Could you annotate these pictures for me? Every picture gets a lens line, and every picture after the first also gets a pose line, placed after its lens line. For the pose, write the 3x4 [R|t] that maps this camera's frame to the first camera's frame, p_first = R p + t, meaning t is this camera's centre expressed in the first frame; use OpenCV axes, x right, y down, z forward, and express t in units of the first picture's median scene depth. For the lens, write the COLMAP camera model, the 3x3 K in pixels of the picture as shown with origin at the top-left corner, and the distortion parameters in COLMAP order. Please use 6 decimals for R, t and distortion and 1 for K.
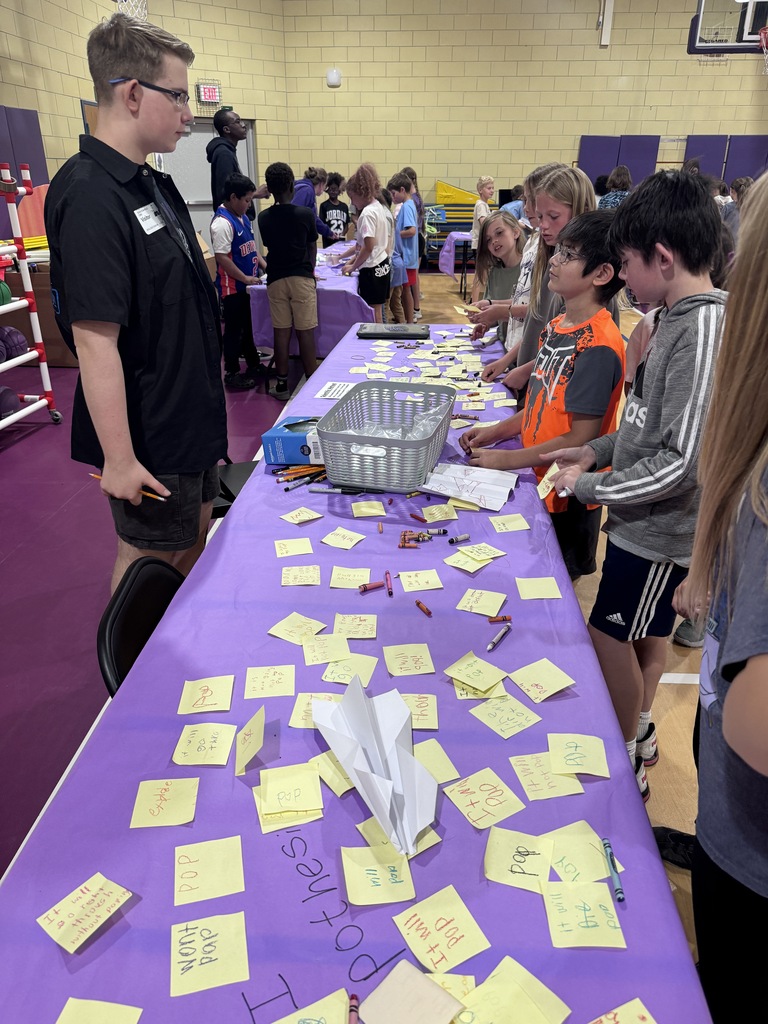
lens RADIAL K [[704.7, 0, 384.0], [0, 704.7, 512.0], [0, 0, 1]] dist [-0.019605, -0.000375]
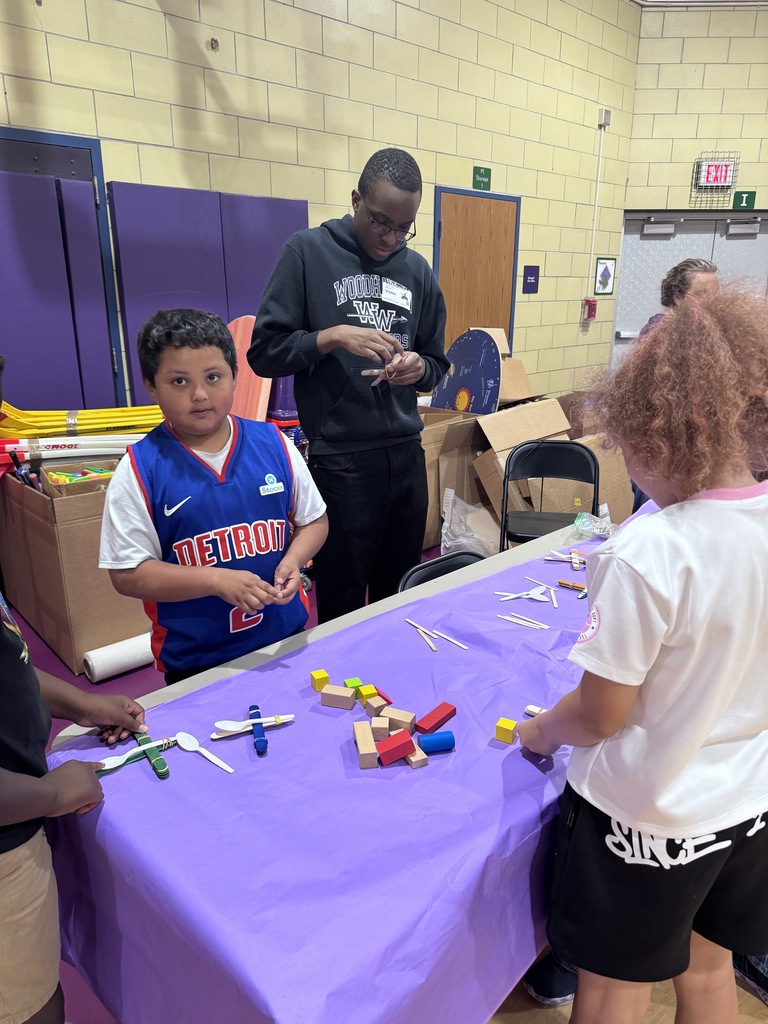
lens RADIAL K [[704.7, 0, 384.0], [0, 704.7, 512.0], [0, 0, 1]] dist [-0.019605, -0.000375]
pose [[0.722380, 0.202950, -0.661043, 0.010972], [-0.294668, 0.955167, -0.028759, -0.190425], [0.625570, 0.215563, 0.749797, 0.384961]]
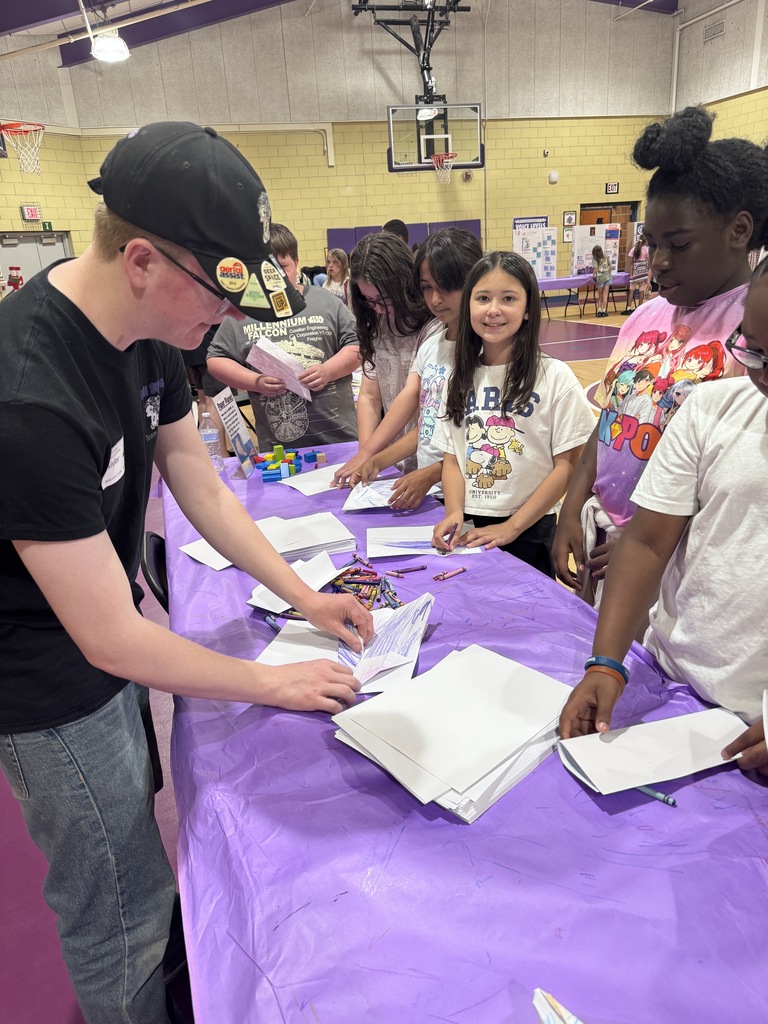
lens RADIAL K [[704.7, 0, 384.0], [0, 704.7, 512.0], [0, 0, 1]] dist [-0.019605, -0.000375]
pose [[0.944027, -0.164327, 0.286024, -0.095991], [0.193367, 0.978160, -0.076237, 0.128843], [-0.267250, 0.127277, 0.955185, -0.269541]]
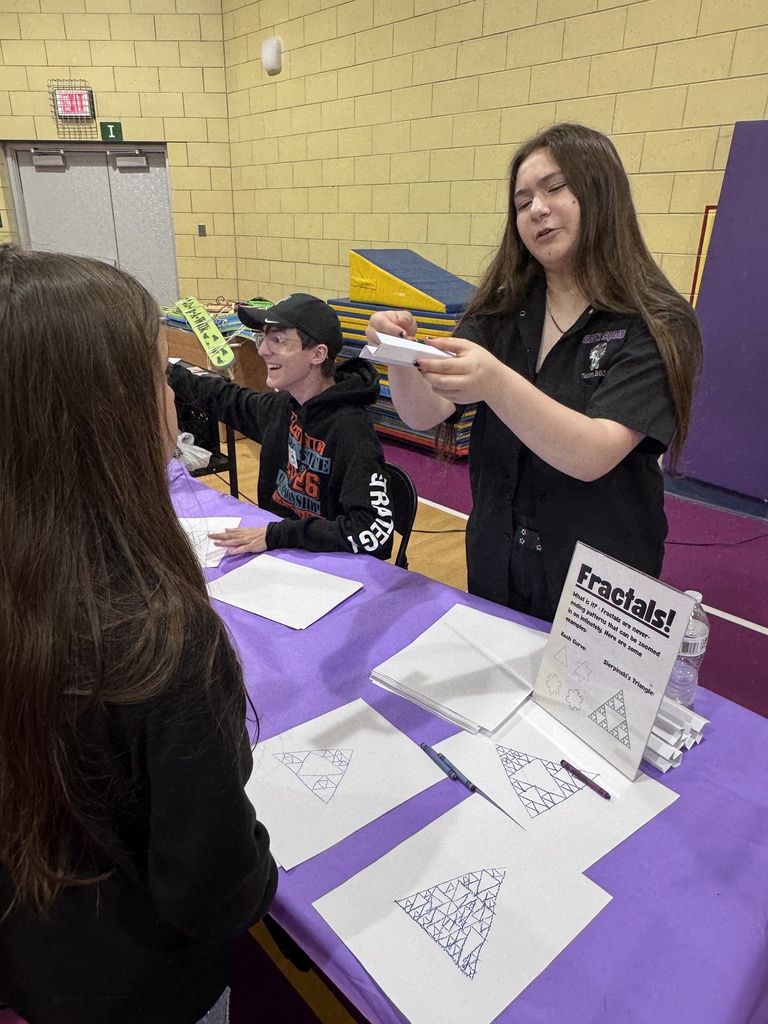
lens RADIAL K [[687.4, 0, 384.0], [0, 687.4, 512.0], [0, 0, 1]] dist [0.002809, -0.004875]
pose [[0.726135, 0.272198, -0.631377, 0.421676], [-0.310280, 0.949202, 0.052370, -0.349206], [0.613559, 0.157876, 0.773706, 0.711500]]
